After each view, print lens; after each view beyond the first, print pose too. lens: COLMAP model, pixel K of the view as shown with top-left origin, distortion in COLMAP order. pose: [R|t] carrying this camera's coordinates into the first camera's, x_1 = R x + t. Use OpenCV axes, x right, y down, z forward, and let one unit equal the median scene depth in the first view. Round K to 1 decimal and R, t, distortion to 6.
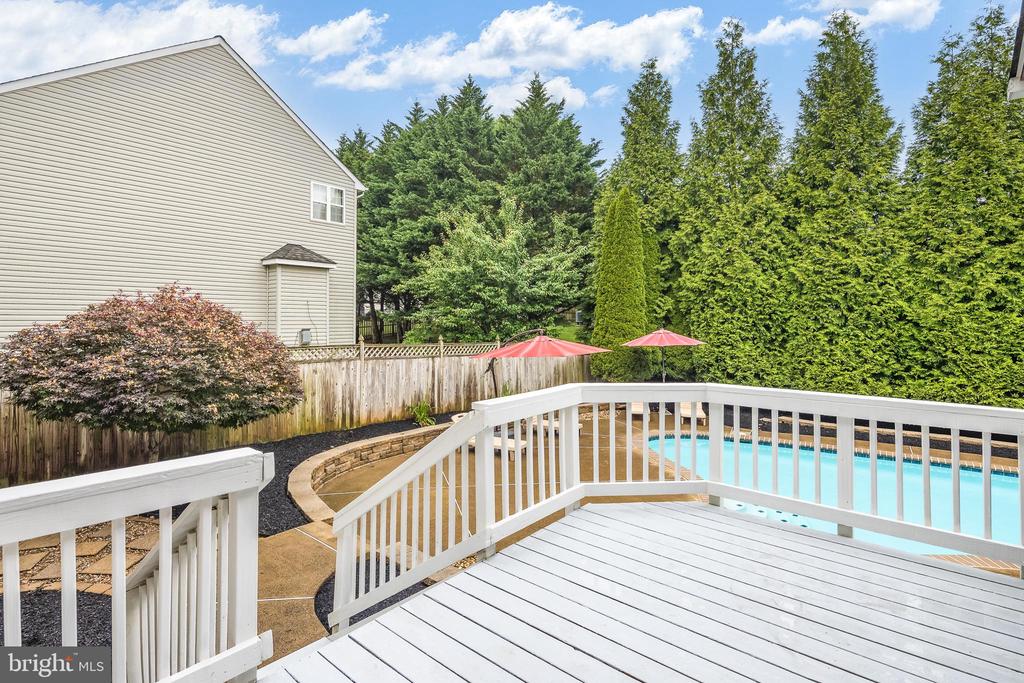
lens RADIAL K [[510.1, 0, 495.4], [0, 510.1, 311.4], [0, 0, 1]] dist [0.001790, -0.001463]
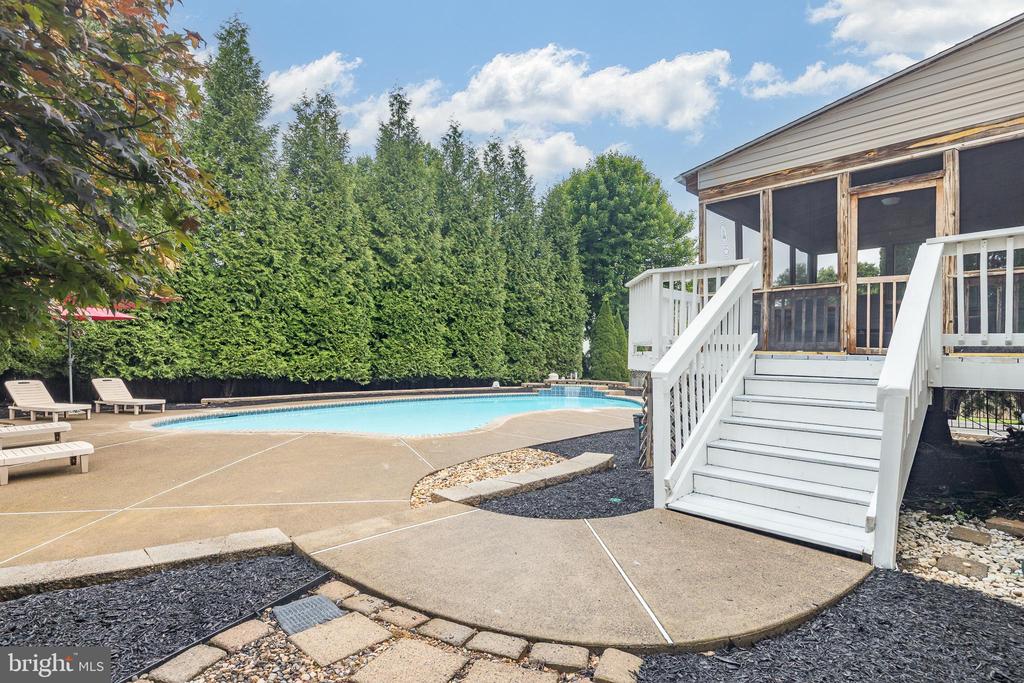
lens RADIAL K [[501.8, 0, 509.0], [0, 501.8, 354.5], [0, 0, 1]] dist [-0.001087, -0.001496]
pose [[0.086323, -0.000426, 0.996267, -0.380860], [-0.025276, 0.999677, 0.002617, 0.116685], [-0.995946, -0.025408, 0.086285, 0.375773]]
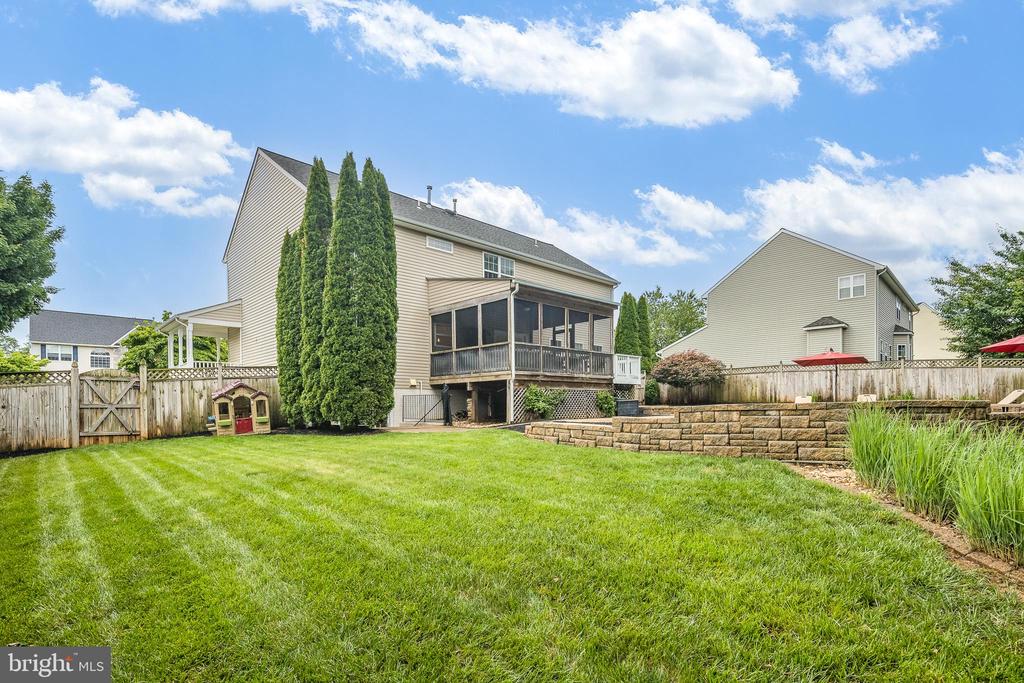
lens RADIAL K [[498.2, 0, 503.8], [0, 498.2, 411.7], [0, 0, 1]] dist [0.000761, -0.001518]
pose [[-0.089056, 0.006526, -0.996005, 1.700761], [0.024947, 0.999679, 0.004320, 0.195487], [0.995714, -0.024463, -0.089190, 0.011127]]
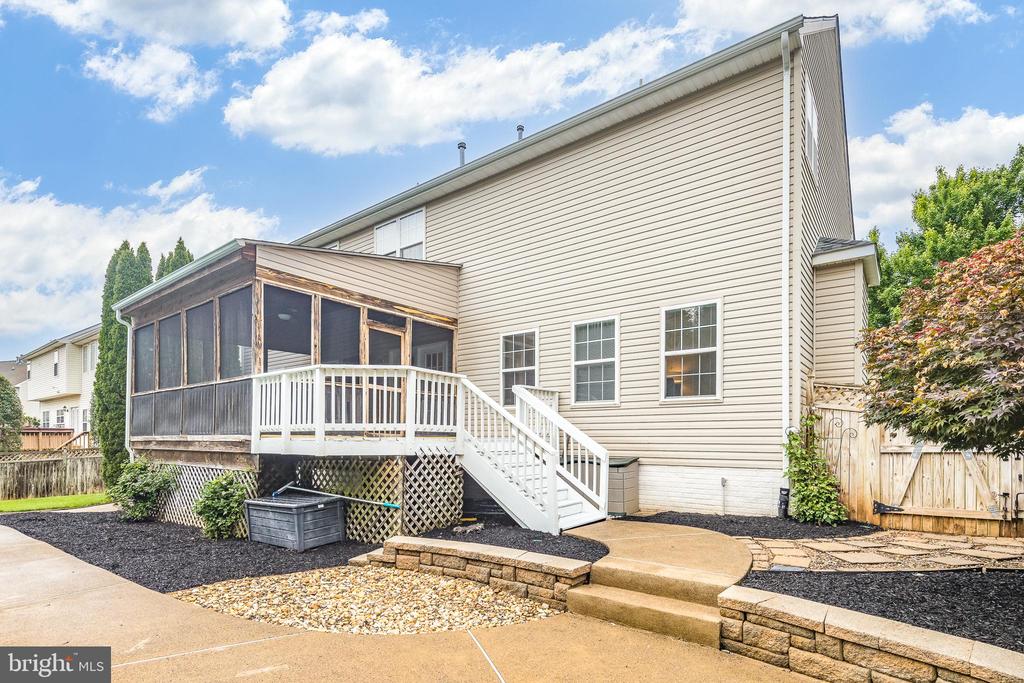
lens RADIAL K [[504.1, 0, 500.6], [0, 504.1, 434.9], [0, 0, 1]] dist [0.003419, 0.000018]
pose [[-0.998127, -0.004737, -0.060994, -0.008037], [-0.003382, 0.999746, -0.022294, 0.118887], [0.061084, -0.022046, -0.997889, 0.778776]]
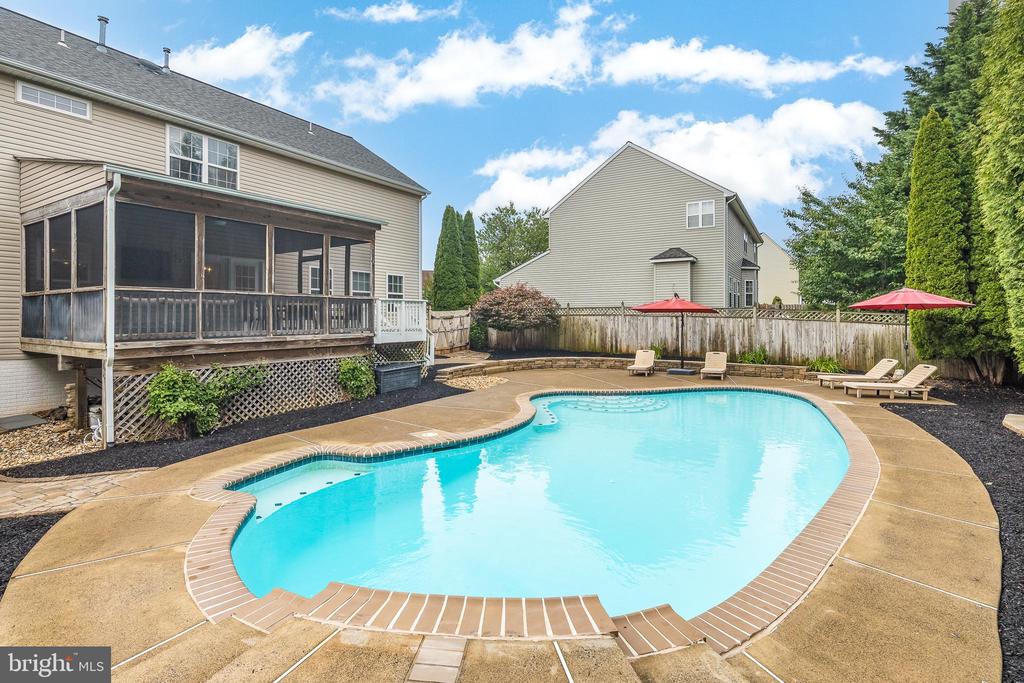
lens RADIAL K [[499.4, 0, 504.6], [0, 499.4, 317.9], [0, 0, 1]] dist [0.002046, -0.001308]
pose [[0.142079, -0.002842, -0.989851, 1.196094], [0.018419, 0.999830, -0.000227, 0.083659], [0.989684, -0.018200, 0.142107, 0.312194]]
